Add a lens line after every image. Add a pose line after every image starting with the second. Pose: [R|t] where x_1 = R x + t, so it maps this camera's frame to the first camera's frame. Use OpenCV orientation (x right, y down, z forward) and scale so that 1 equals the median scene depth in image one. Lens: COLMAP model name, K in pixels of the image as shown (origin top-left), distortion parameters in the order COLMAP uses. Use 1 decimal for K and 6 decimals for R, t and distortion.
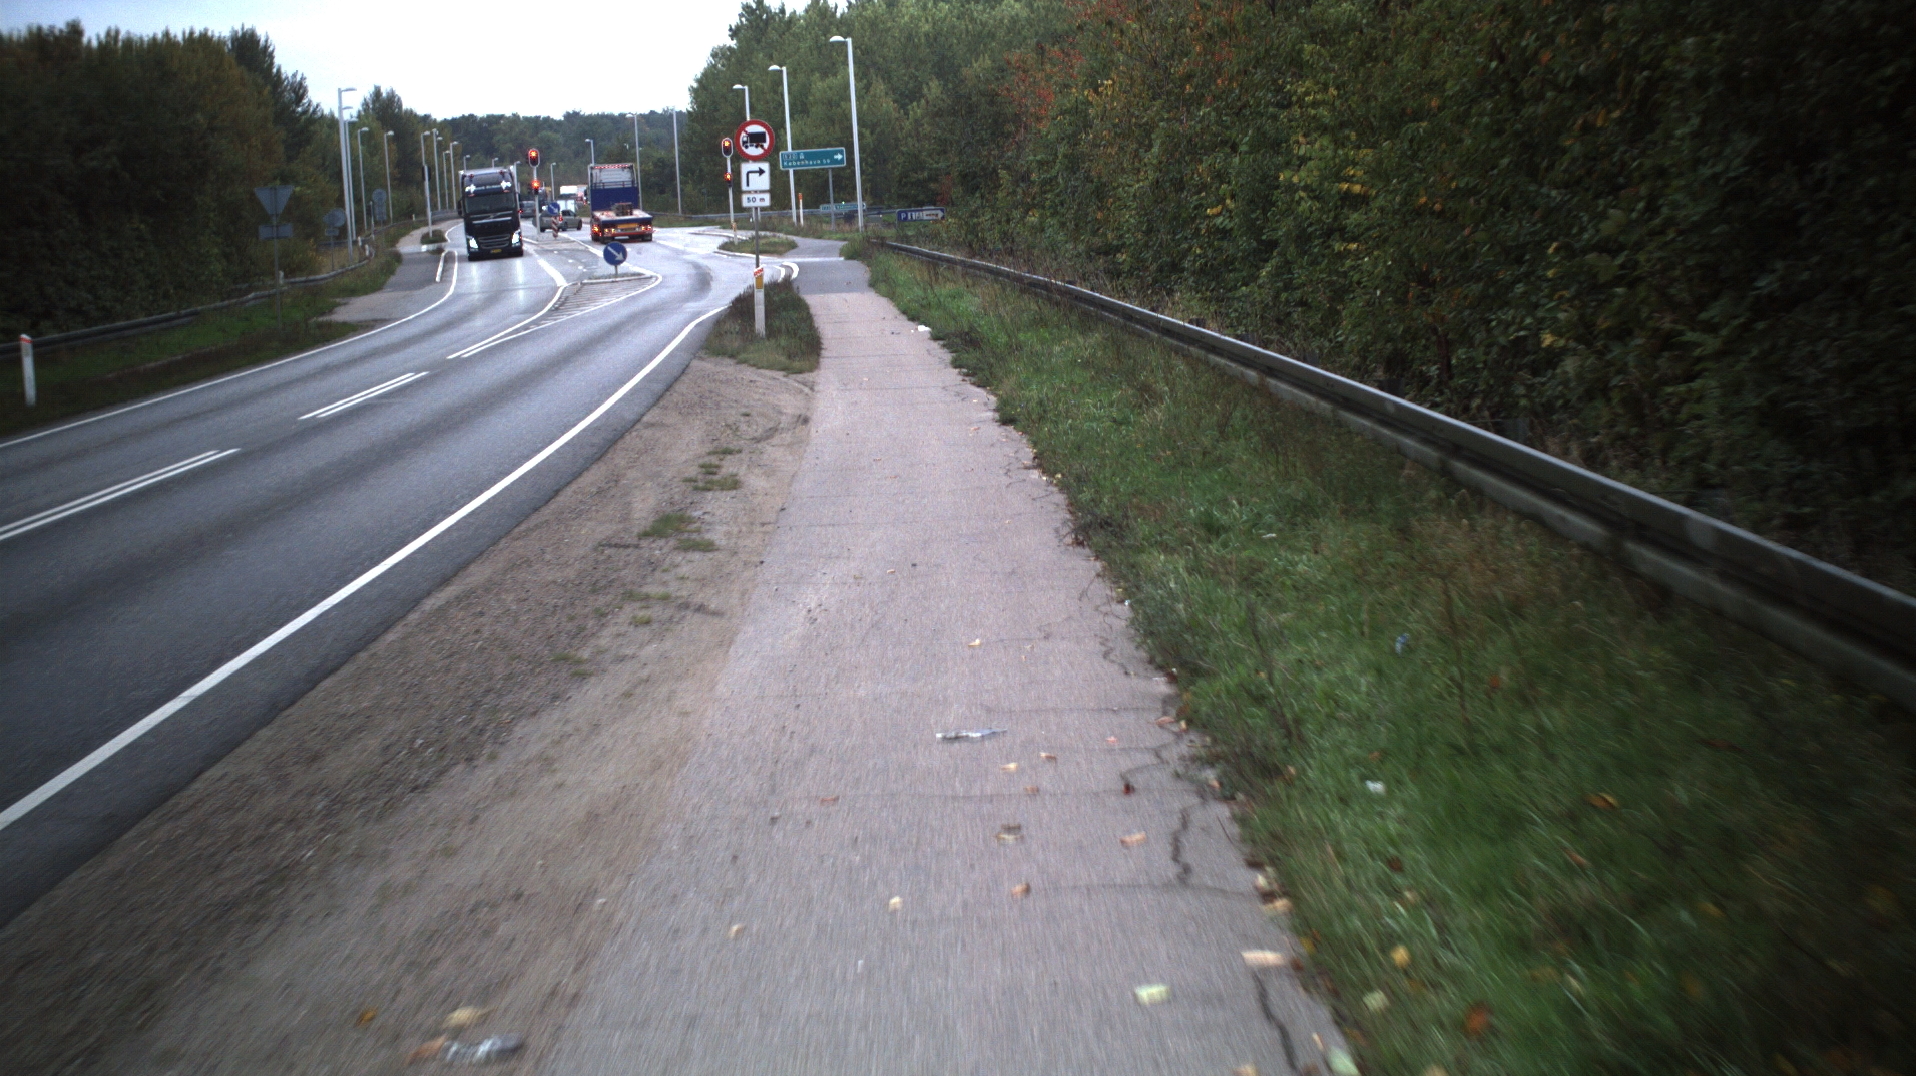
lens RADIAL K [[3236.1, 0, 958.0], [0, 3236.1, 538.0], [0, 0, 1]] dist [-0.276066, 0.297682]
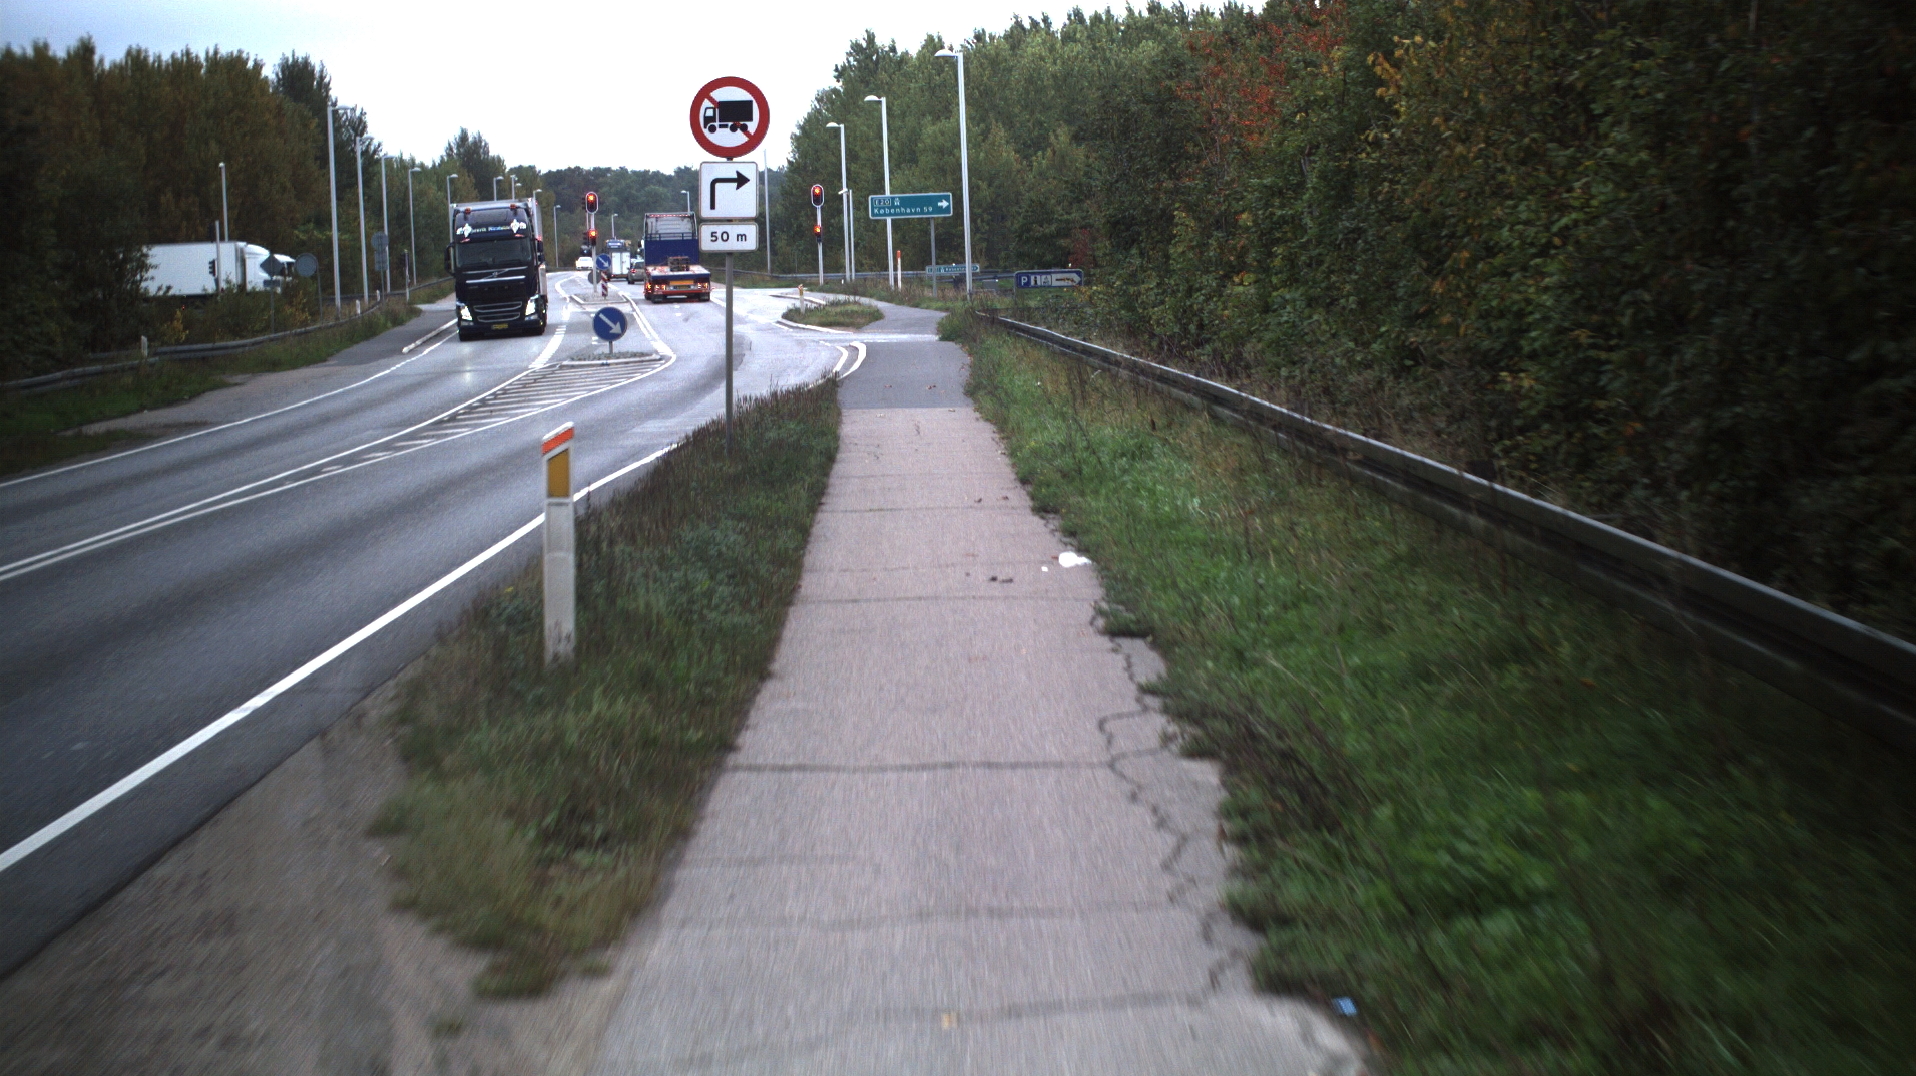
lens RADIAL K [[3236.1, 0, 958.0], [0, 3236.1, 538.0], [0, 0, 1]] dist [-0.276066, 0.297682]
pose [[0.999067, 0.025589, -0.034778, -0.006549], [-0.026293, 0.999455, -0.019957, -0.035206], [0.034249, 0.020852, 0.999196, 0.358718]]
